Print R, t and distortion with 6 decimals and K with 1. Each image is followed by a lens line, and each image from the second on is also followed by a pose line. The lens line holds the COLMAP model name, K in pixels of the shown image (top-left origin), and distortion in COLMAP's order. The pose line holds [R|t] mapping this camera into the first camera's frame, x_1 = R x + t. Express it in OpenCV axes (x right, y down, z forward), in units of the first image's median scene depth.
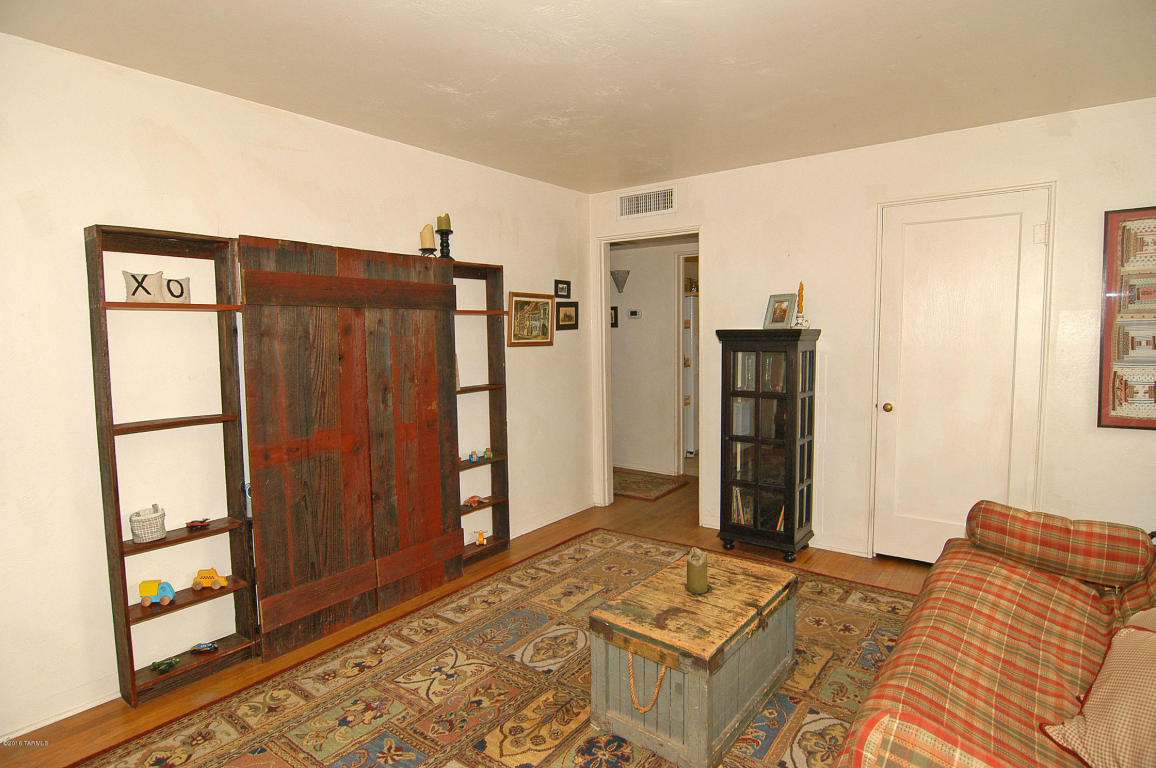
lens RADIAL K [[622.9, 0, 577.4], [0, 622.9, 381.4], [0, 0, 1]] dist [-0.008831, -0.009773]
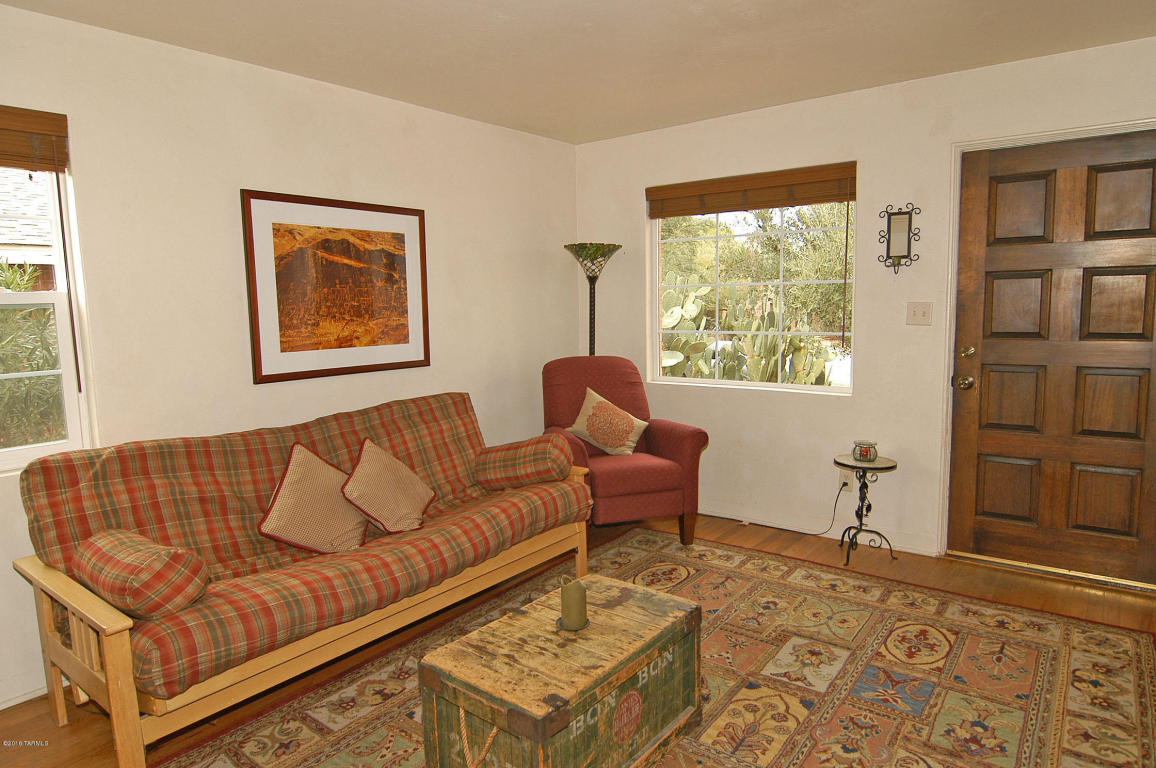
lens RADIAL K [[703.5, 0, 582.8], [0, 703.5, 383.2], [0, 0, 1]] dist [-0.005075, -0.008634]
pose [[-0.999286, 0.037717, 0.002053, 0.160555], [0.037350, 0.978522, 0.202732, -0.145503], [0.005638, 0.202664, -0.979232, 1.740536]]
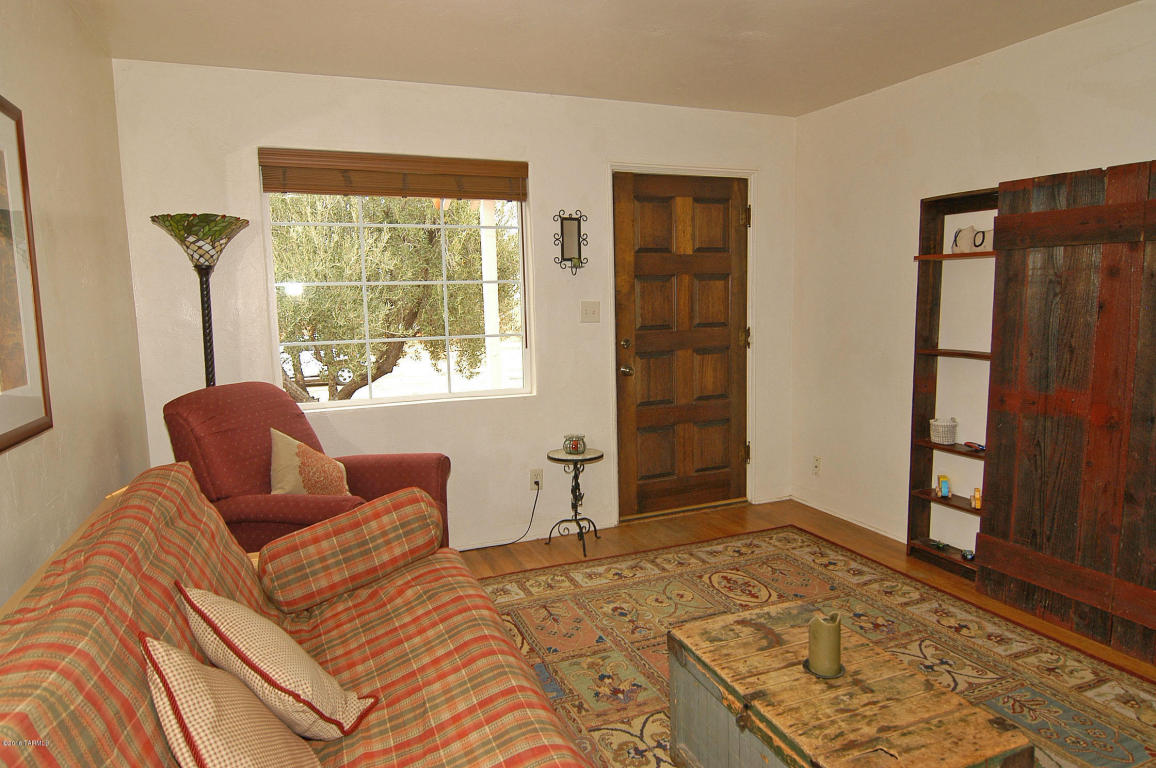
lens RADIAL K [[703.5, 0, 586.7], [0, 703.5, 380.2], [0, 0, 1]] dist [-0.005075, -0.008634]
pose [[-0.500825, 0.128808, -0.855910, 0.887154], [-0.043741, 0.983835, 0.173654, -0.088357], [0.864443, 0.124409, -0.487095, 1.058526]]
